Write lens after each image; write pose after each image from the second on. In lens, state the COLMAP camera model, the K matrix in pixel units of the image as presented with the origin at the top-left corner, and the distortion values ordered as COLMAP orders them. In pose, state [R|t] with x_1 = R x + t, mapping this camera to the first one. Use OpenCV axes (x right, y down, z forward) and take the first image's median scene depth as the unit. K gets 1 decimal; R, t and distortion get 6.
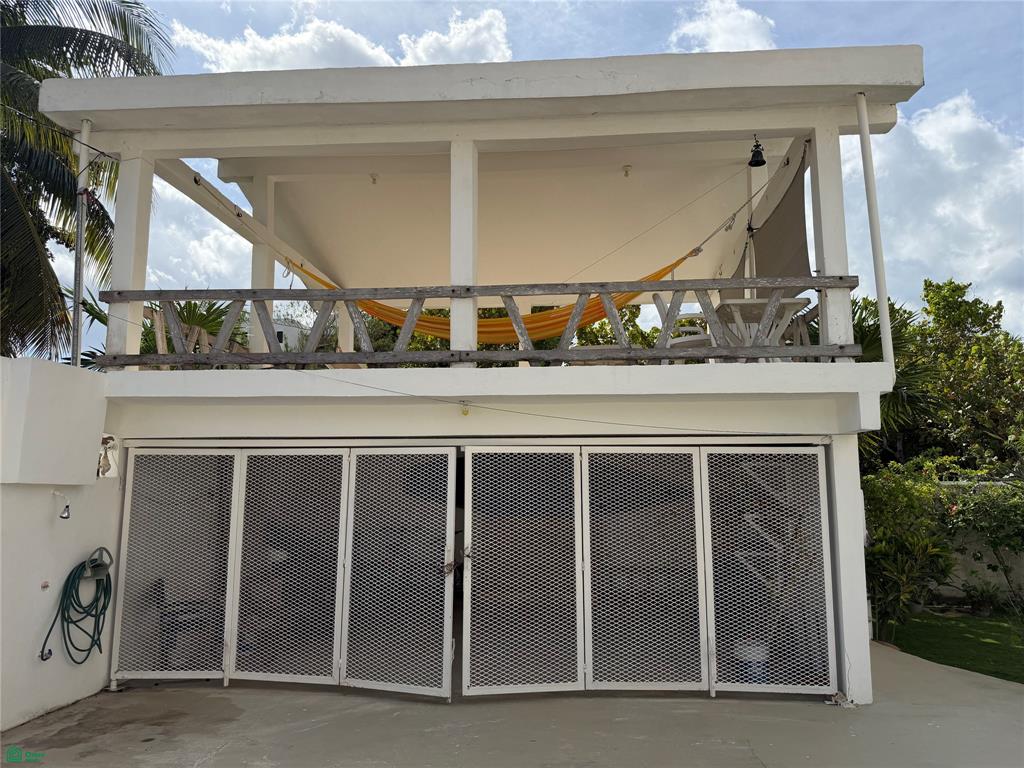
lens RADIAL K [[705.3, 0, 516.1], [0, 705.3, 402.7], [0, 0, 1]] dist [0.000629, -0.002378]
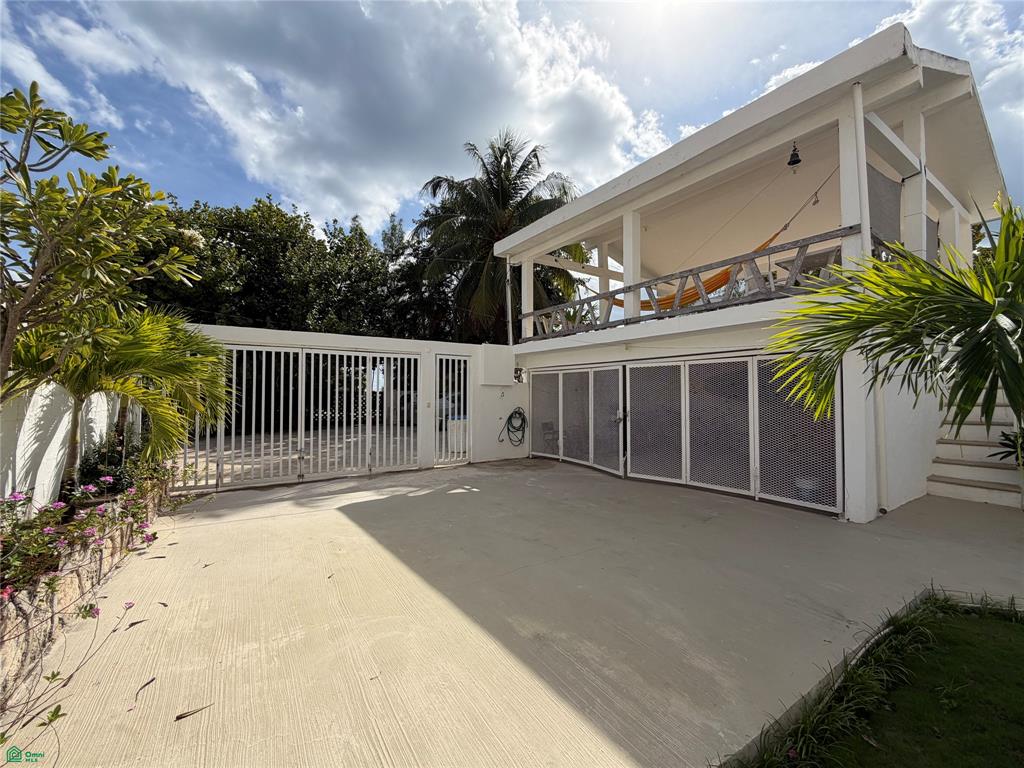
lens RADIAL K [[405.8, 0, 505.0], [0, 405.8, 383.1], [0, 0, 1]] dist [-0.000675, -0.000416]
pose [[0.627485, -0.025019, -0.778227, 0.391774], [0.114520, 0.991579, 0.060460, 0.000281], [0.770161, -0.127060, 0.625066, -0.037078]]
